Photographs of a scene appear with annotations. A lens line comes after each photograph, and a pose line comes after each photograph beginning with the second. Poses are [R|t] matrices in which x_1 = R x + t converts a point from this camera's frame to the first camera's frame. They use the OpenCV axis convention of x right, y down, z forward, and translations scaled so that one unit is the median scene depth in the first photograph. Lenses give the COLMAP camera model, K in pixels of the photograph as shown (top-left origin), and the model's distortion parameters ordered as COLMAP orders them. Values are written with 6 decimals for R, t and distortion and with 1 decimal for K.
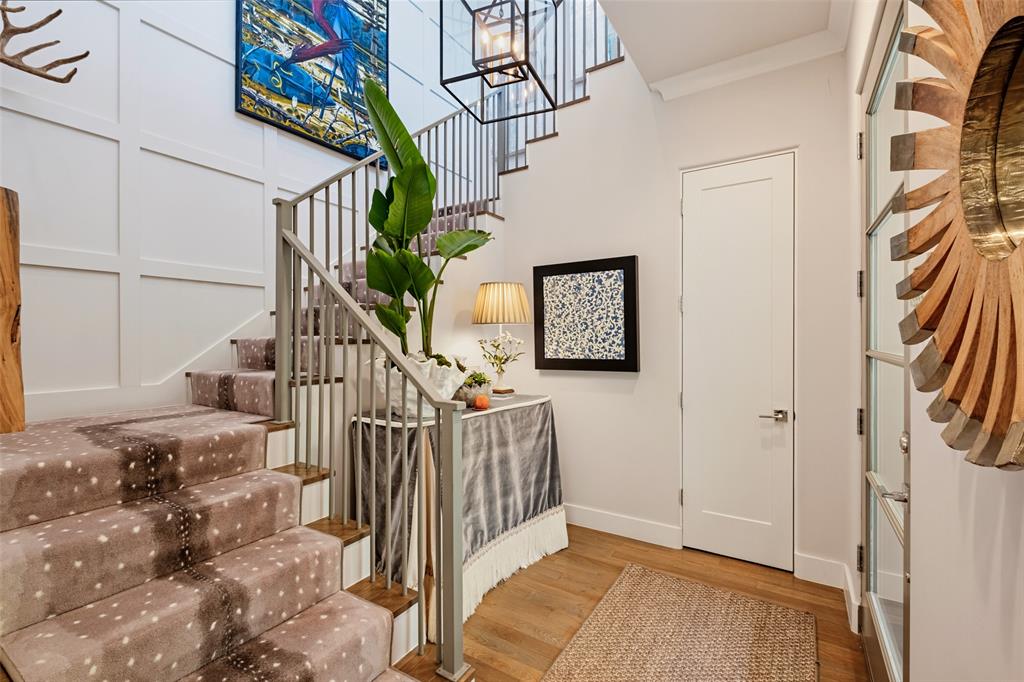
lens RADIAL K [[449.0, 0, 509.2], [0, 449.0, 337.8], [0, 0, 1]] dist [0.002134, 0.000035]
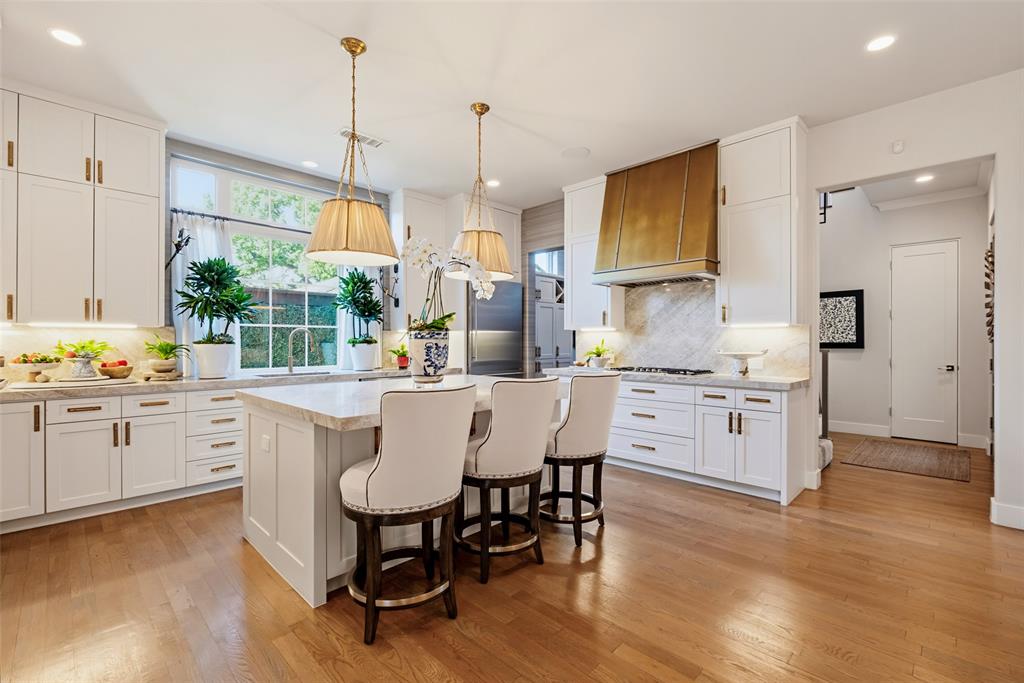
lens RADIAL K [[449.0, 0, 519.6], [0, 449.0, 340.1], [0, 0, 1]] dist [0.002134, 0.000035]
pose [[0.981004, -0.004103, -0.193943, -0.806785], [0.005838, 0.999948, 0.008373, 0.013853], [0.193899, -0.009346, 0.980977, -1.215913]]
